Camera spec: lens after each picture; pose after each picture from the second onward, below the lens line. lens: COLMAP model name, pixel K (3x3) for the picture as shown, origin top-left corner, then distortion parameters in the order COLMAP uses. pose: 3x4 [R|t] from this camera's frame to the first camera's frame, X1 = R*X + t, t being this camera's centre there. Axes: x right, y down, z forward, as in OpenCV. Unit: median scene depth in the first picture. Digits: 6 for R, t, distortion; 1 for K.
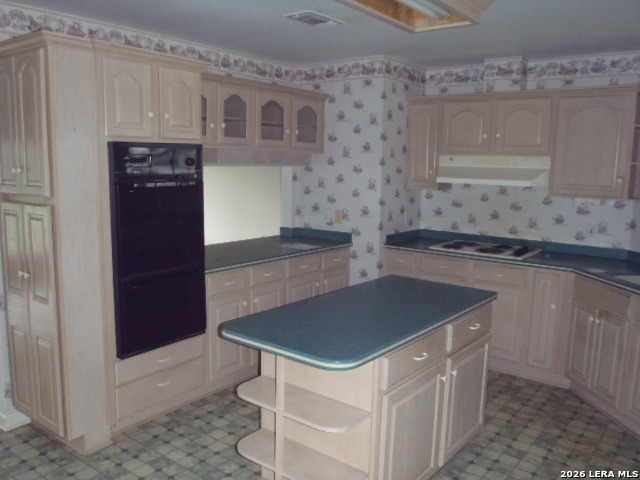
lens RADIAL K [[541.4, 0, 320.0], [0, 541.4, 240.0], [0, 0, 1]] dist [-0.073065, 0.045420]
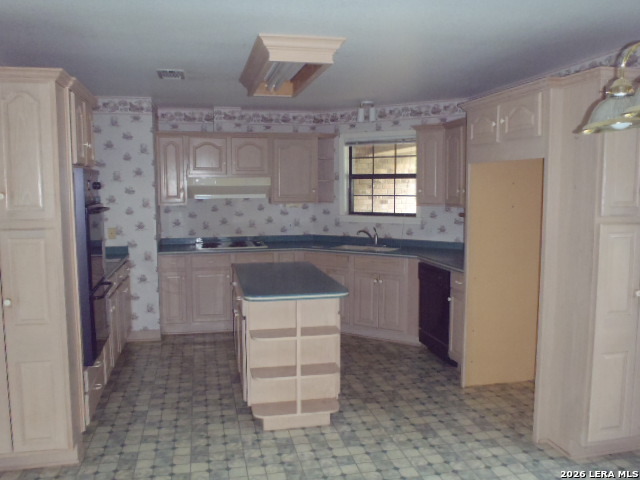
lens RADIAL K [[541.4, 0, 320.0], [0, 541.4, 240.0], [0, 0, 1]] dist [-0.073065, 0.045420]
pose [[0.636816, -0.098137, 0.764745, -0.597760], [0.127473, 0.991618, 0.021102, 0.002768], [-0.760405, 0.084046, 0.643987, -0.055456]]
